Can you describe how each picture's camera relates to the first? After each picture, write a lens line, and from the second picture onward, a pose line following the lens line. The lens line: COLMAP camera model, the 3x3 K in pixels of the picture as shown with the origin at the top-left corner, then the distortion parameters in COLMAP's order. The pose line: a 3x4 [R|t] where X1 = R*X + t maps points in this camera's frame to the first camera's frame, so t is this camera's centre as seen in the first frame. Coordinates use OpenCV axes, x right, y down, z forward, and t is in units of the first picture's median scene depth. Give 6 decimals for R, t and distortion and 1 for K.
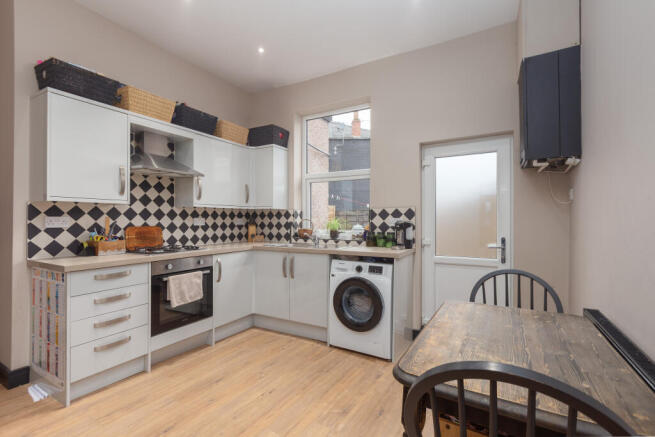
lens RADIAL K [[300.0, 0, 327.5], [0, 300.0, 218.5], [0, 0, 1]] dist [-0.000192, 0.000021]
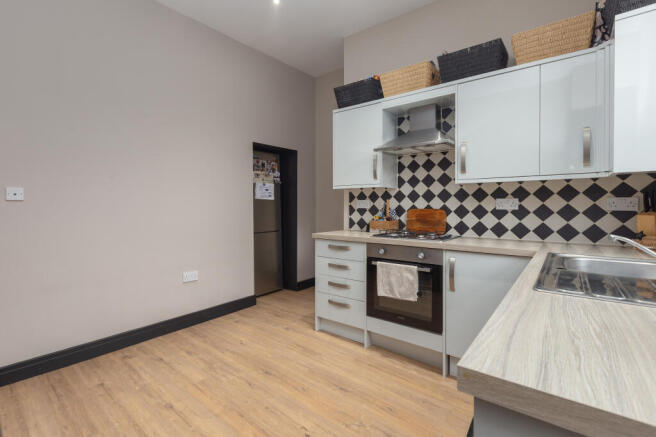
lens RADIAL K [[318.2, 0, 325.6], [0, 318.2, 208.2], [0, 0, 1]] dist [0.047792, 0.000079]
pose [[-0.167339, 0.017044, -0.985752, 0.448974], [0.009920, 0.999829, 0.015604, 0.005486], [0.985849, -0.007168, -0.167480, 0.908815]]
